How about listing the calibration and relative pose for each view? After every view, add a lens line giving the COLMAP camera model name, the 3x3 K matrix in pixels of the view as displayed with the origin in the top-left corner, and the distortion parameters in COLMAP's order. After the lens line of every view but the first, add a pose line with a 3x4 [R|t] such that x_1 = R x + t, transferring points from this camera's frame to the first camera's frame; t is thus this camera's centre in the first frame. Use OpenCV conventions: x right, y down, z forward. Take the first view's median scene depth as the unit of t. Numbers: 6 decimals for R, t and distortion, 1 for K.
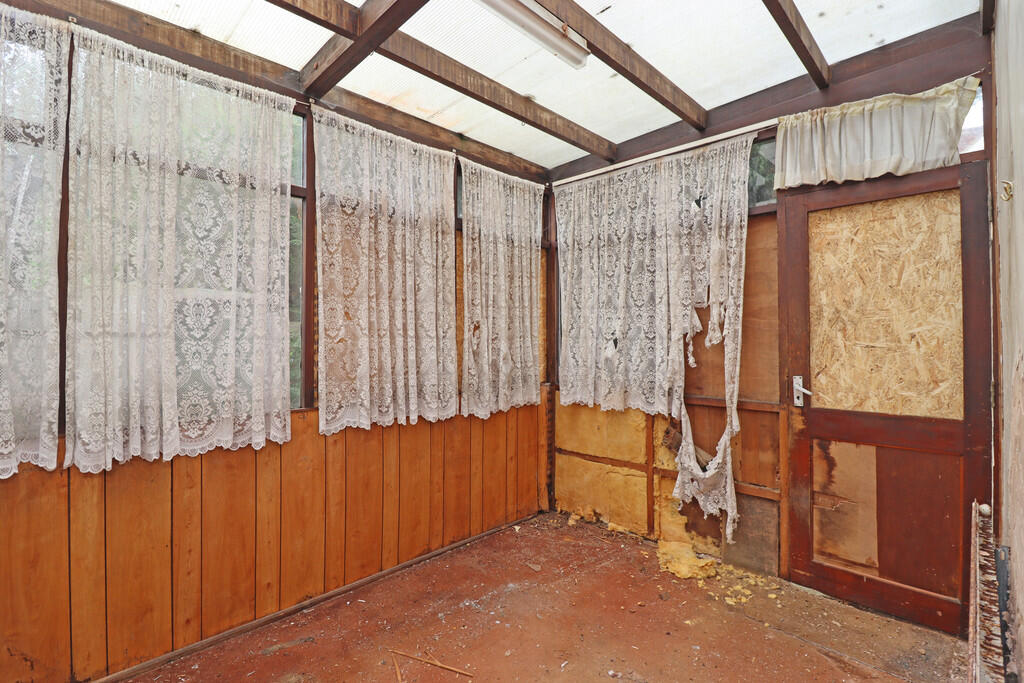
lens RADIAL K [[473.2, 0, 517.7], [0, 473.2, 337.0], [0, 0, 1]] dist [-0.023094, -0.000667]
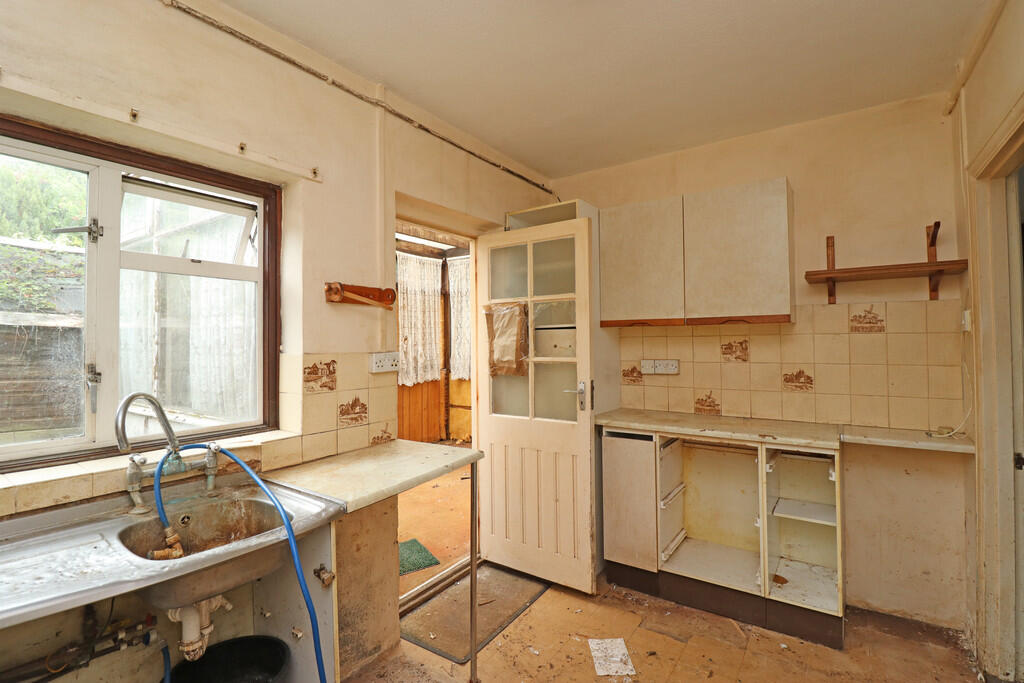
lens RADIAL K [[473.2, 0, 516.3], [0, 473.2, 338.8], [0, 0, 1]] dist [-0.023094, -0.000667]
pose [[0.984020, -0.006856, 0.177927, 0.012079], [0.006074, 0.999969, 0.004936, -0.026045], [-0.177956, -0.003776, 0.984031, -0.889195]]
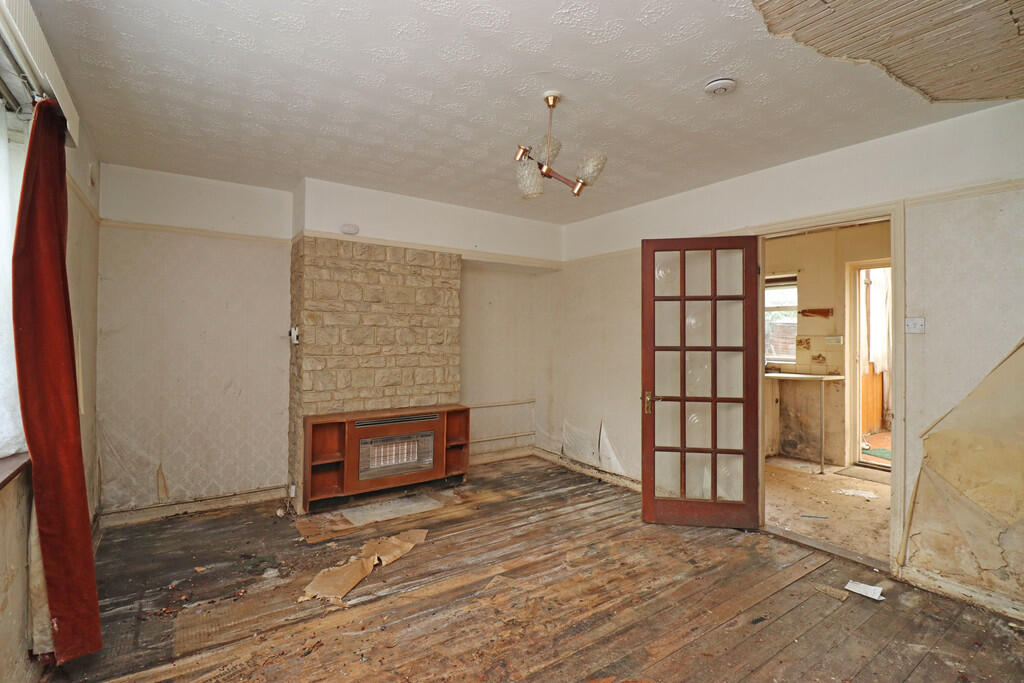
lens RADIAL K [[473.2, 0, 519.7], [0, 473.2, 333.6], [0, 0, 1]] dist [-0.023094, -0.000667]
pose [[-0.192005, -0.012581, -0.981313, 1.553316], [0.000662, 0.999916, -0.012950, 0.006328], [0.981394, -0.003136, -0.191981, -0.900803]]
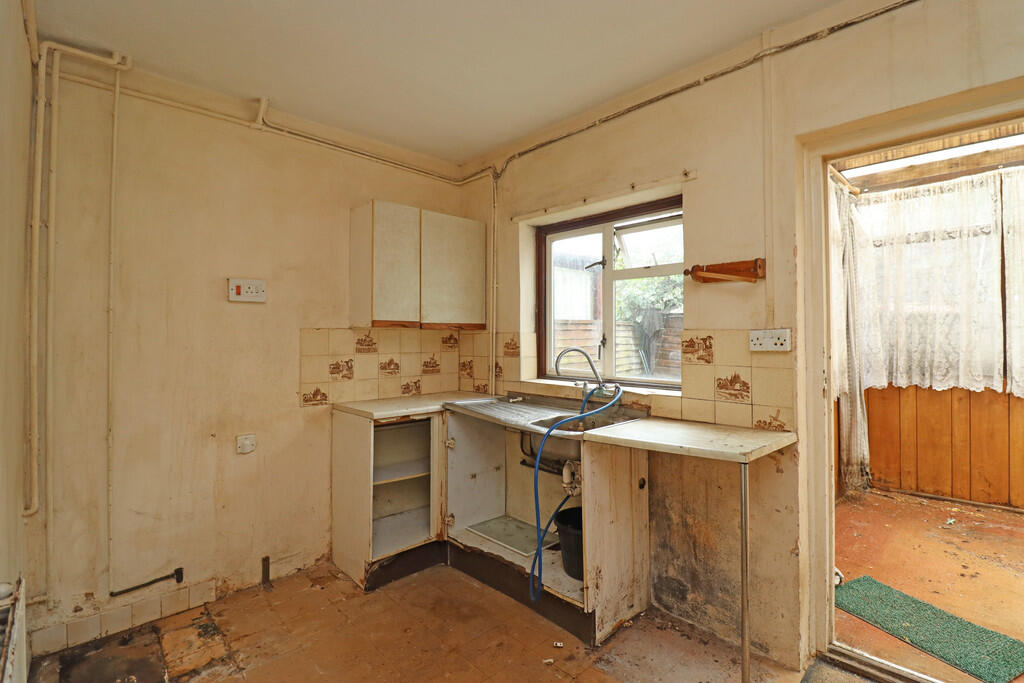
lens RADIAL K [[473.2, 0, 520.3], [0, 473.2, 329.4], [0, 0, 1]] dist [-0.023094, -0.000667]
pose [[-0.030909, -0.010942, -0.999462, 0.530015], [0.018730, 0.999758, -0.011524, -0.004210], [0.999347, -0.019076, -0.030697, -0.510066]]
